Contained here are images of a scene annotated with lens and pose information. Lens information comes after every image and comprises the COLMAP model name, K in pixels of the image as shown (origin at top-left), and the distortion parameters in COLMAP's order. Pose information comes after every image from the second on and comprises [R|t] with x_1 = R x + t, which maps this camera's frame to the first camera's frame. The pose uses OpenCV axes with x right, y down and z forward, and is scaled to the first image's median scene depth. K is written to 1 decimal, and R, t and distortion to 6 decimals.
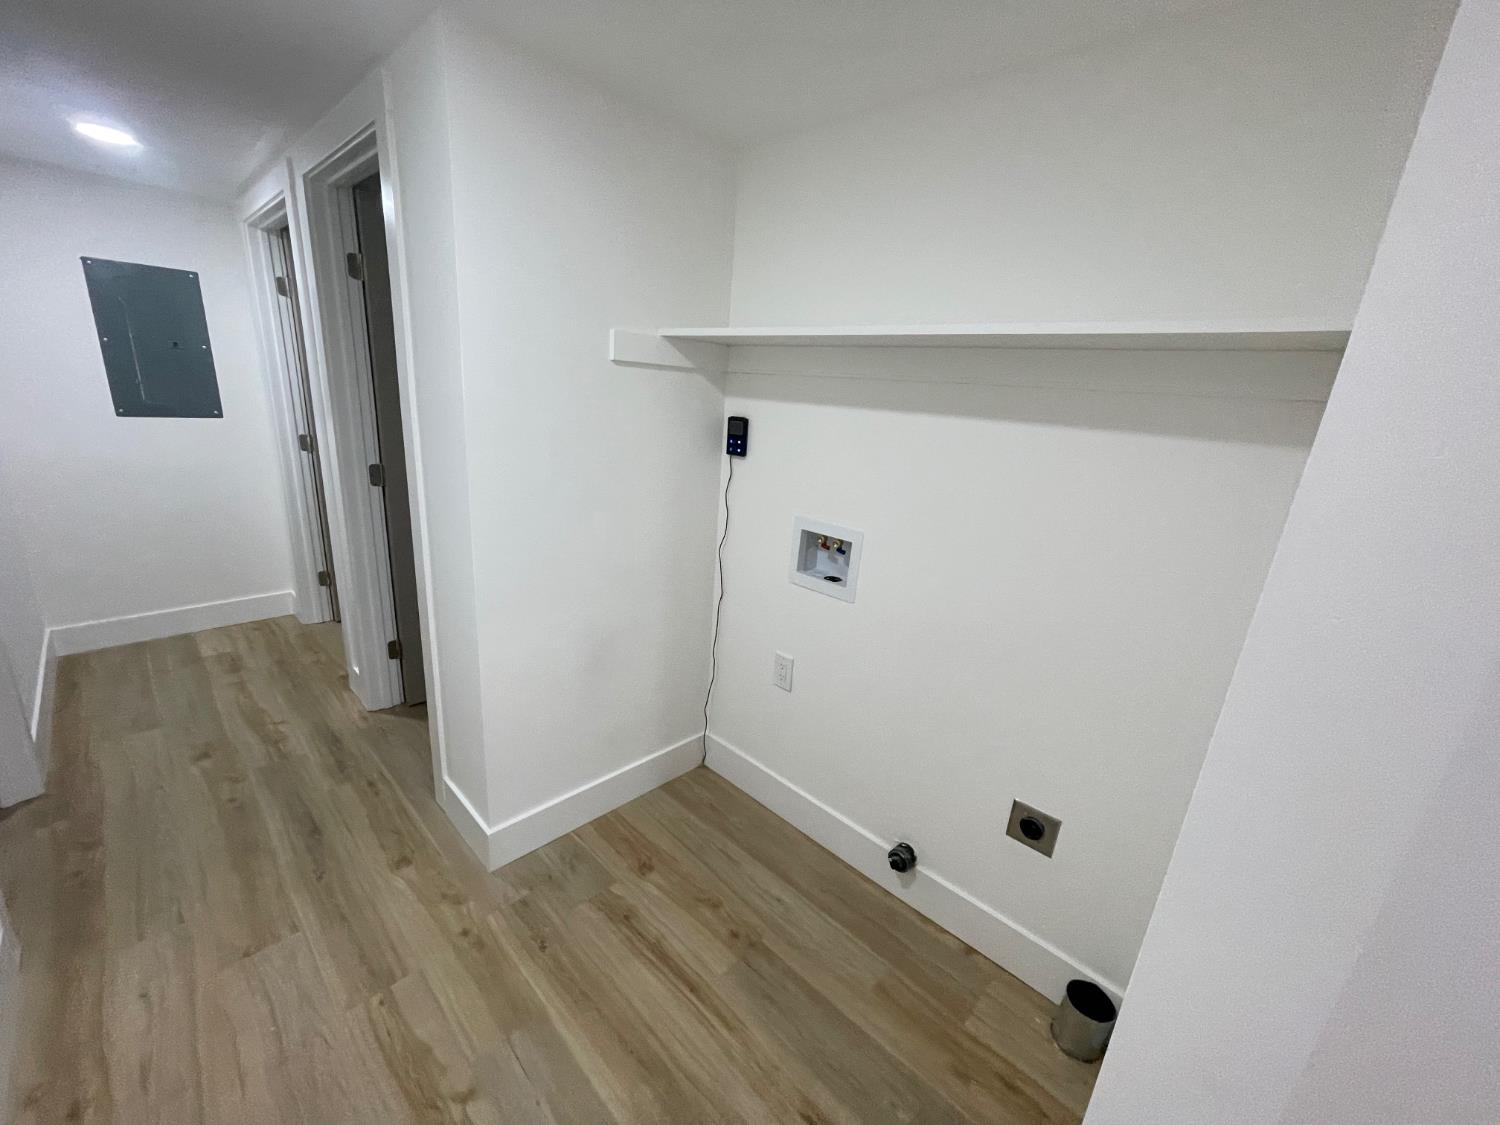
lens RADIAL K [[601.1, 0, 741.2], [0, 601.1, 570.9], [0, 0, 1]] dist [-0.004036, -0.000151]
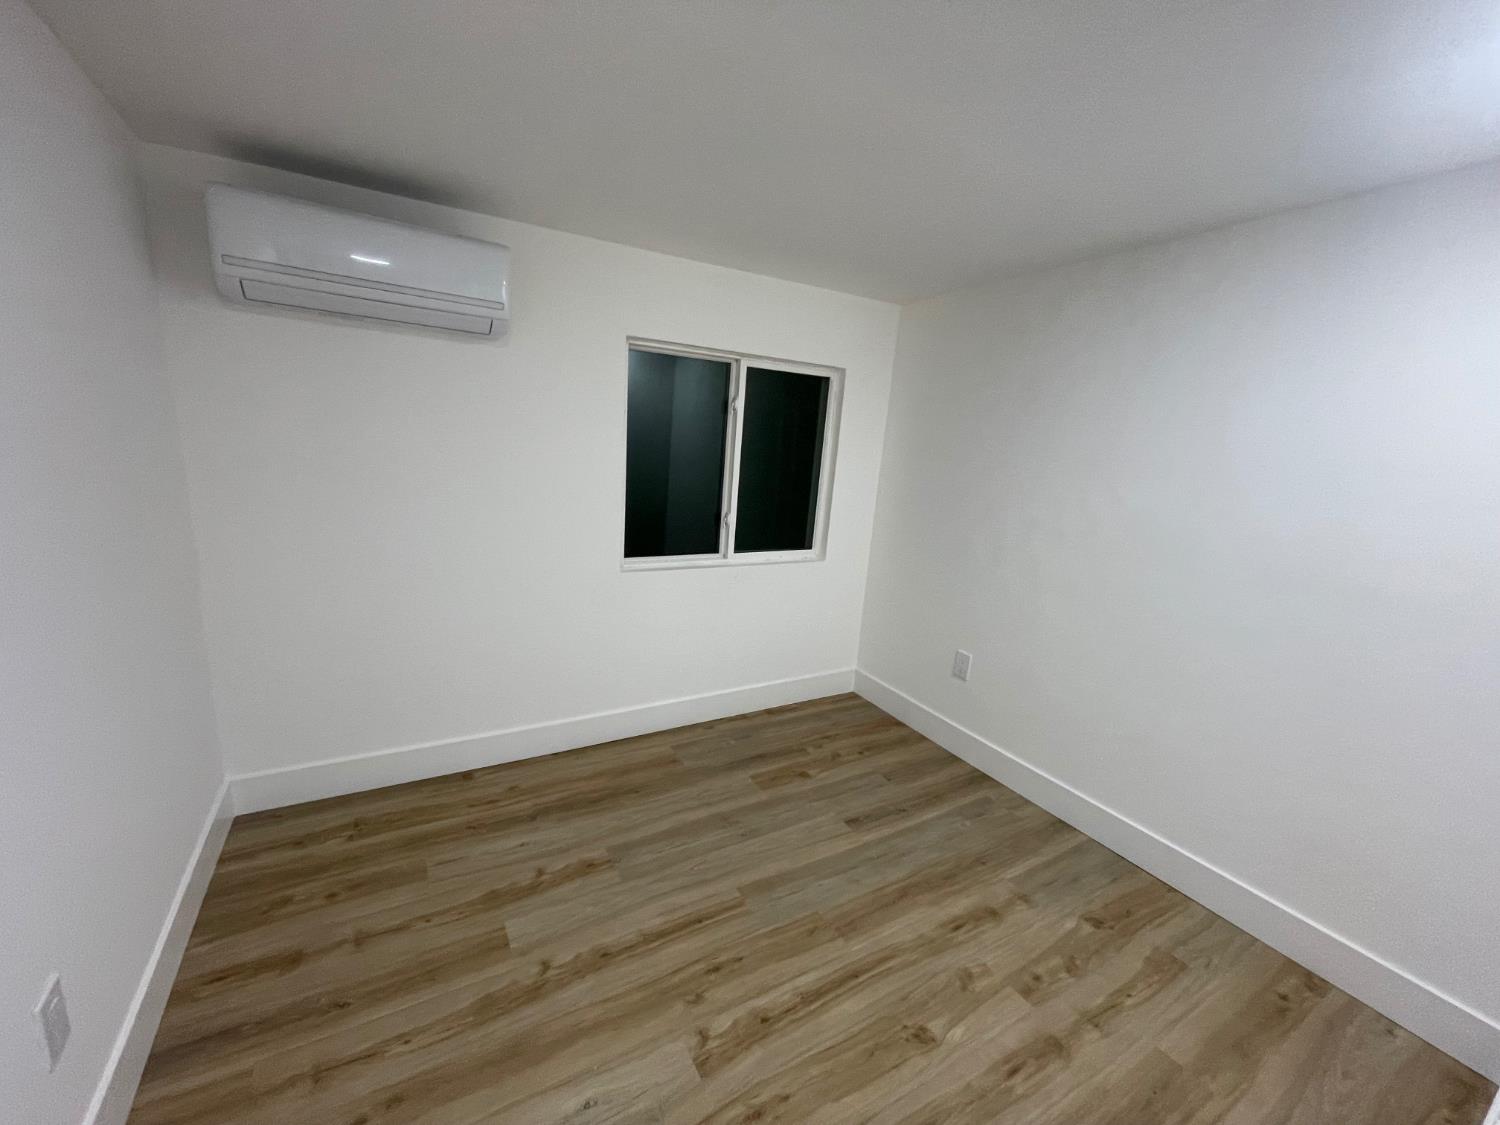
lens RADIAL K [[601.1, 0, 741.2], [0, 601.1, 570.9], [0, 0, 1]] dist [-0.004036, -0.000151]
pose [[0.260265, -0.209727, 0.942484, -1.024042], [0.245784, 0.958359, 0.145387, -0.225320], [-0.933730, 0.193809, 0.300975, 0.727990]]
